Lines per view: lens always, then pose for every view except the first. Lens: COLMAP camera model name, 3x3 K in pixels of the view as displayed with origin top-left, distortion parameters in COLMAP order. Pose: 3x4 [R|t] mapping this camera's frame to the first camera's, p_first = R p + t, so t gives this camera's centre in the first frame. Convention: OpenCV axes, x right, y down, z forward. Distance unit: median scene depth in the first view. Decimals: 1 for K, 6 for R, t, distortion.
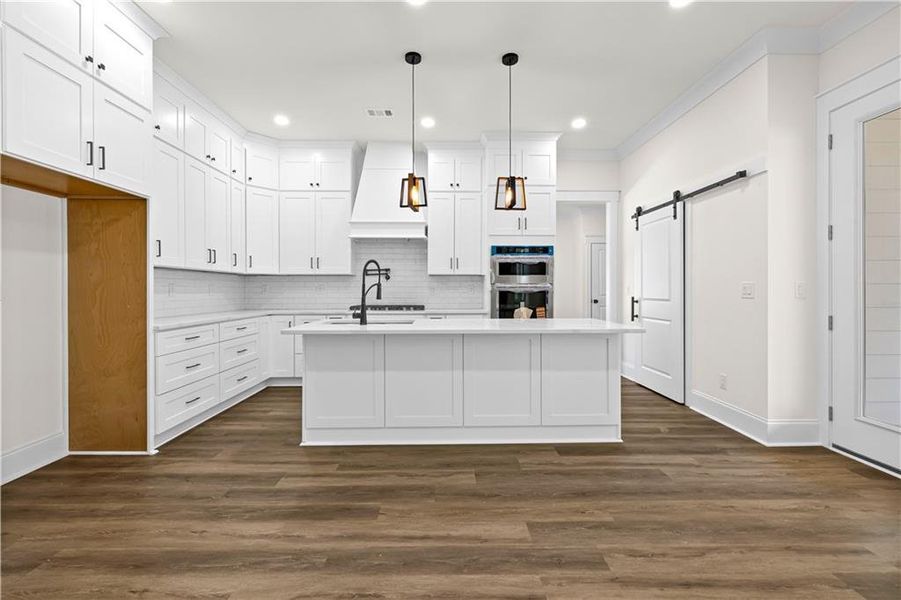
lens RADIAL K [[382.2, 0, 454.2], [0, 382.2, 294.0], [0, 0, 1]] dist [0.000591, 0.000807]
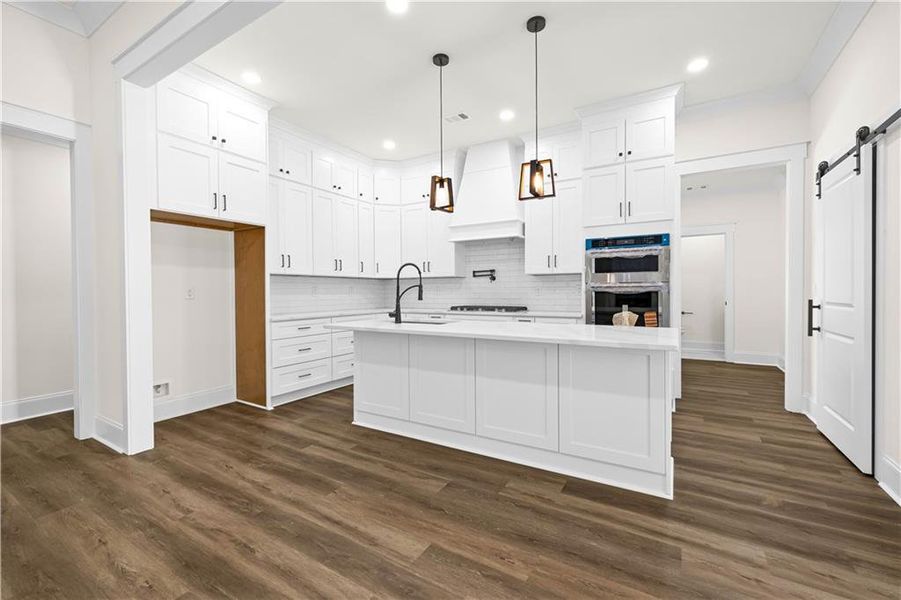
lens RADIAL K [[382.2, 0, 450.9], [0, 382.2, 298.4], [0, 0, 1]] dist [0.000591, 0.000807]
pose [[0.845851, 0.006278, -0.533383, 0.466341], [-0.001259, 0.999951, 0.009773, -0.000869], [0.533418, -0.007595, 0.845818, 0.164990]]
